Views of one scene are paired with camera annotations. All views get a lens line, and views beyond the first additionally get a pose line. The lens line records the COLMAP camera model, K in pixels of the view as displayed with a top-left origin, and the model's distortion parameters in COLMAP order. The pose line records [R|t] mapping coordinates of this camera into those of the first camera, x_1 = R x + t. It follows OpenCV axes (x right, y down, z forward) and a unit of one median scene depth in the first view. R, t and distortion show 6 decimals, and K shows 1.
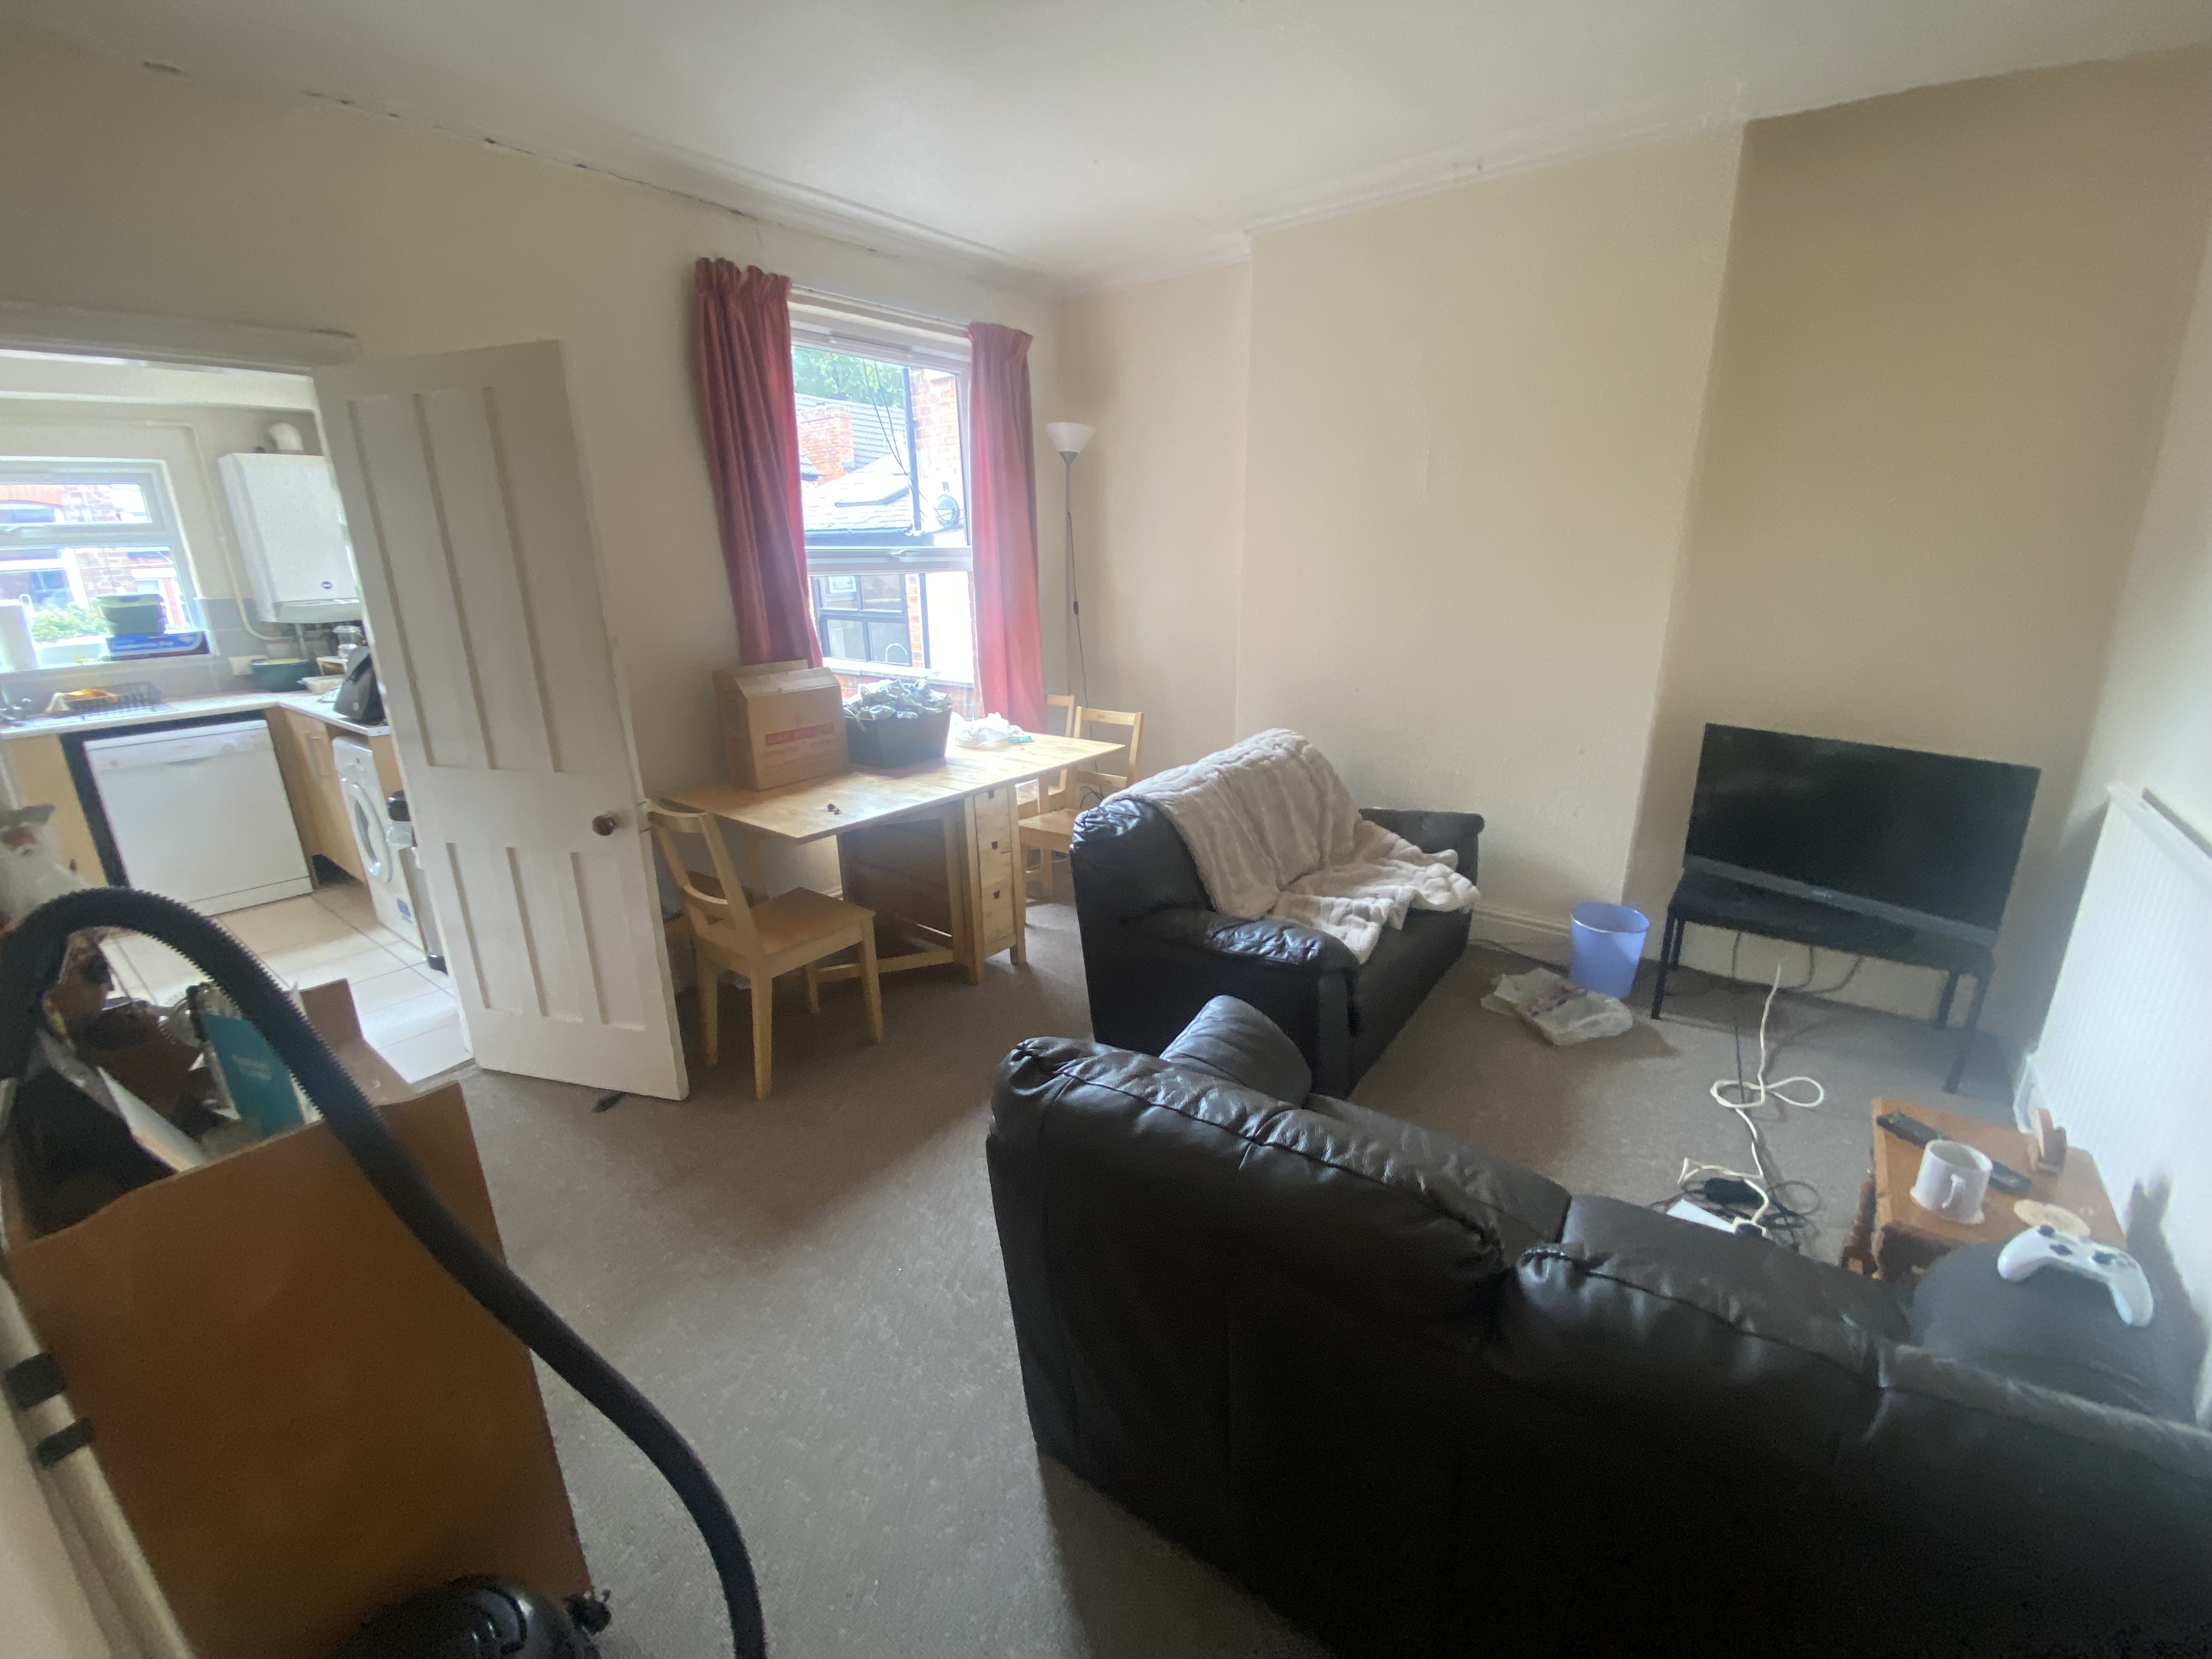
lens RADIAL K [[899.2, 0, 1106.0], [0, 899.2, 829.5], [0, 0, 1]] dist [0.028785, -0.021520]
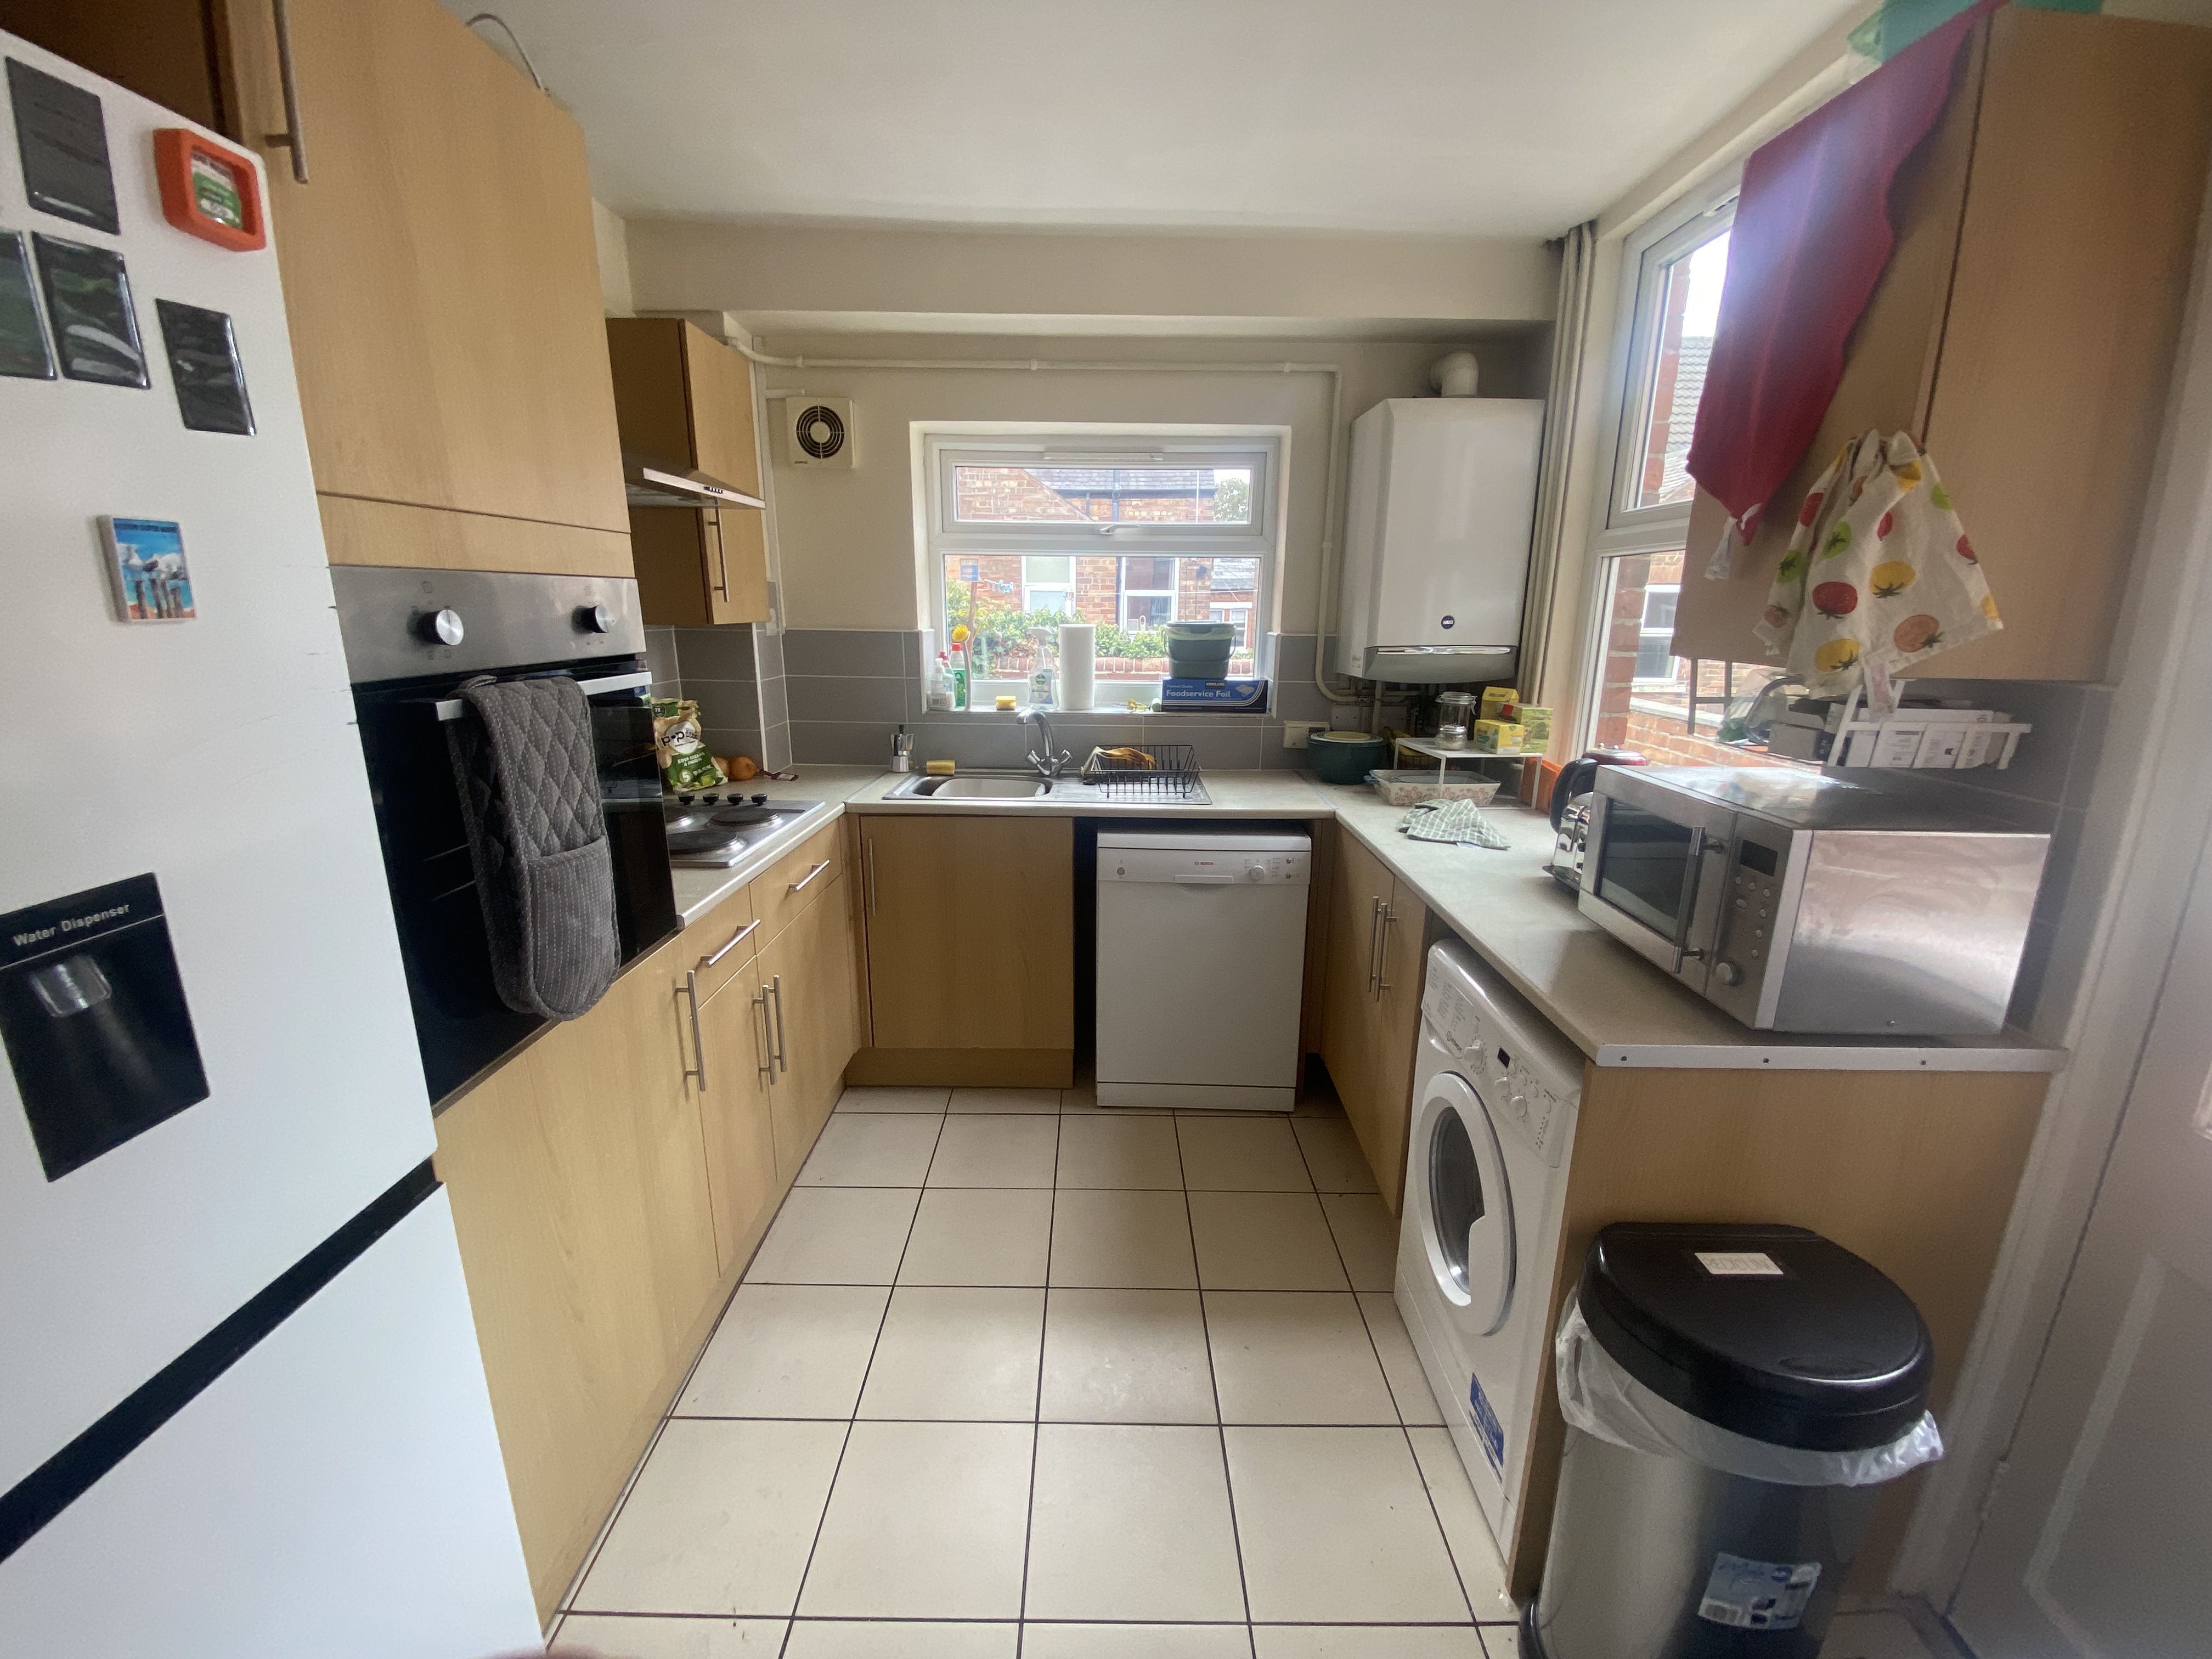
lens RADIAL K [[899.2, 0, 1106.0], [0, 899.2, 829.5], [0, 0, 1]] dist [0.028785, -0.021520]
pose [[0.610370, 0.213136, -0.762904, -0.533181], [-0.250377, 0.965653, 0.069462, -0.128386], [0.751505, 0.148616, 0.642770, 0.492538]]
